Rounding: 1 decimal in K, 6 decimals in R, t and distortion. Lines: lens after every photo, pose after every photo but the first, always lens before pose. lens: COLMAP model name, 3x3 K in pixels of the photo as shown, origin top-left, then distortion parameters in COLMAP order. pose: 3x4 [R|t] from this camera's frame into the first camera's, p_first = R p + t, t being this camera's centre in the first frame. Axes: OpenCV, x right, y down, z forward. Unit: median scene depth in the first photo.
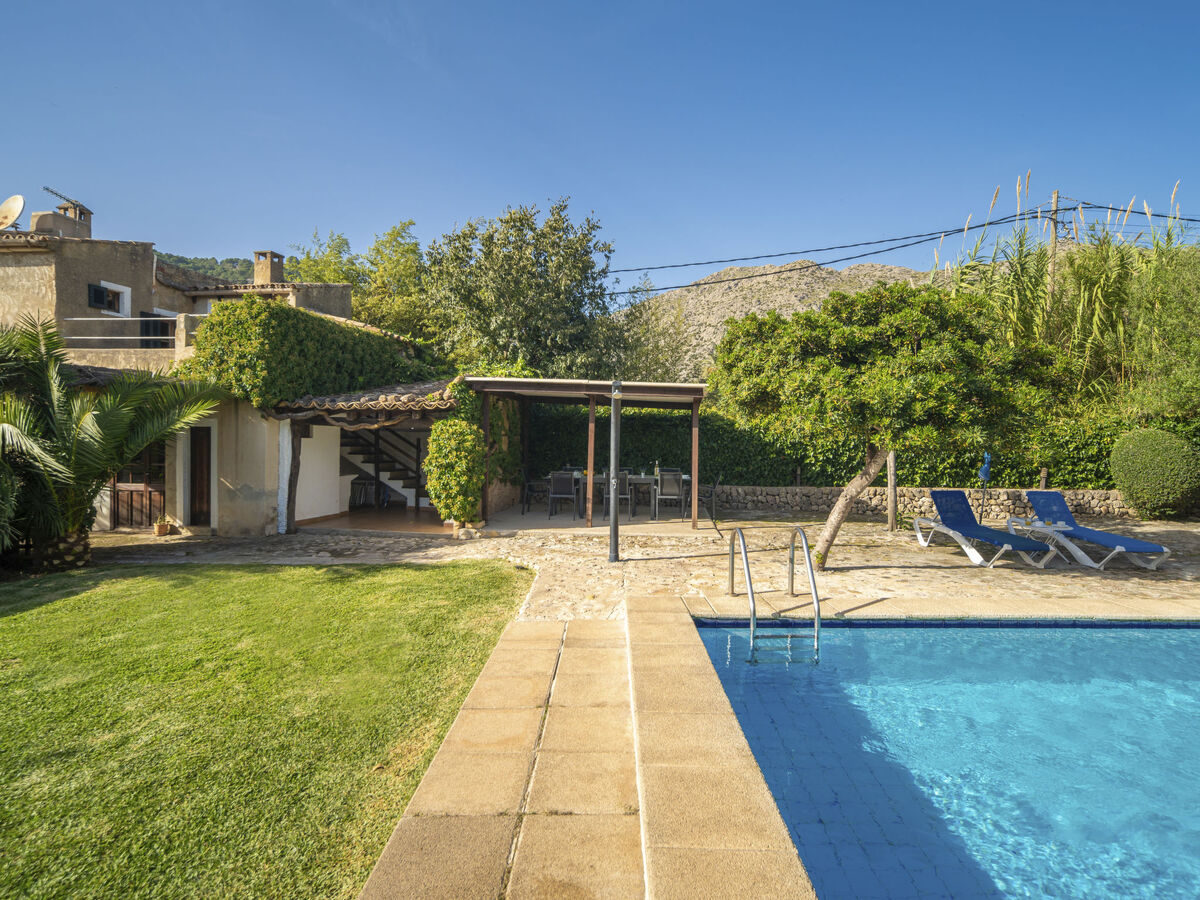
lens RADIAL K [[607.6, 0, 598.8], [0, 607.6, 441.6], [0, 0, 1]] dist [-0.003221, 0.001801]
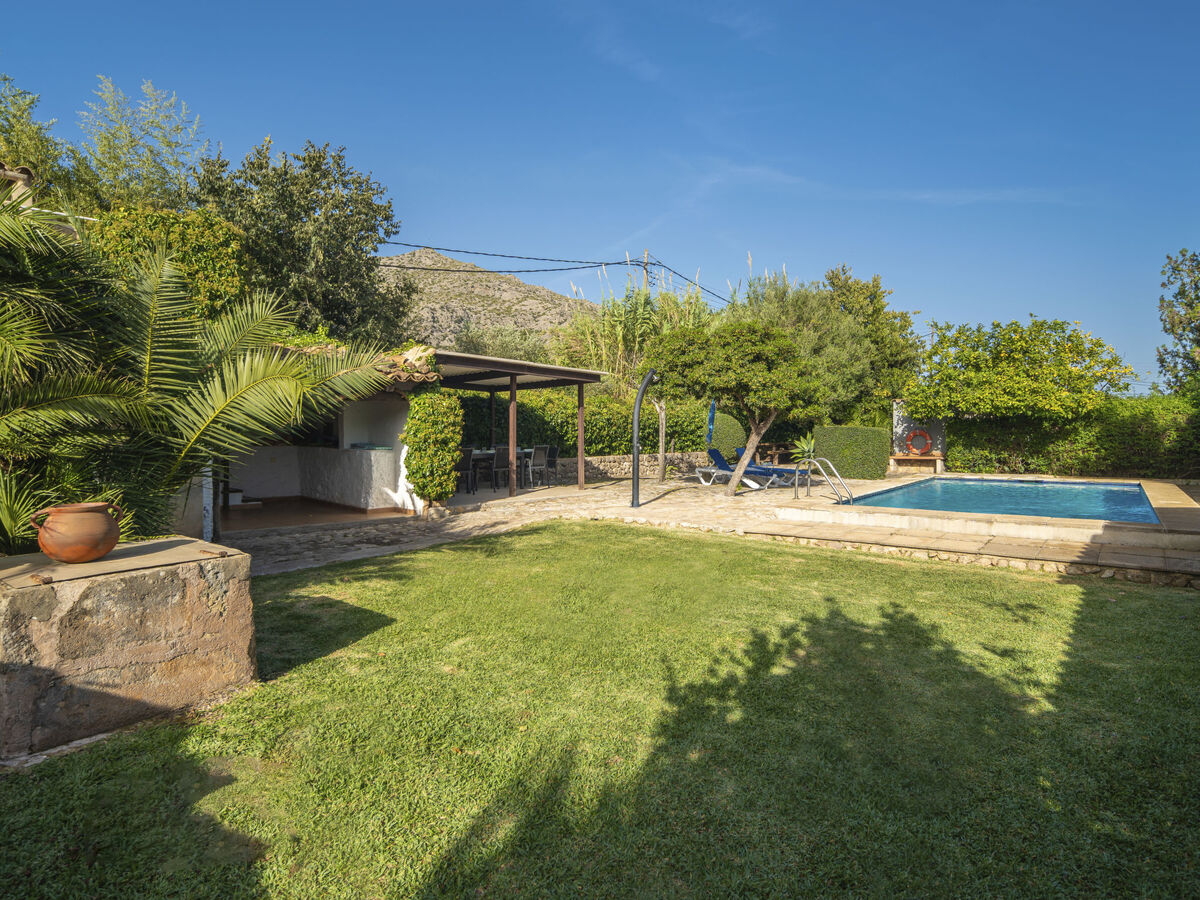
lens RADIAL K [[661.8, 0, 597.9], [0, 661.8, 448.5], [0, 0, 1]] dist [-0.016129, 0.008963]
pose [[0.626056, -0.031177, 0.779155, -0.884919], [0.016354, 0.999506, 0.026853, 0.026500], [-0.779607, -0.004069, 0.626256, 0.142741]]
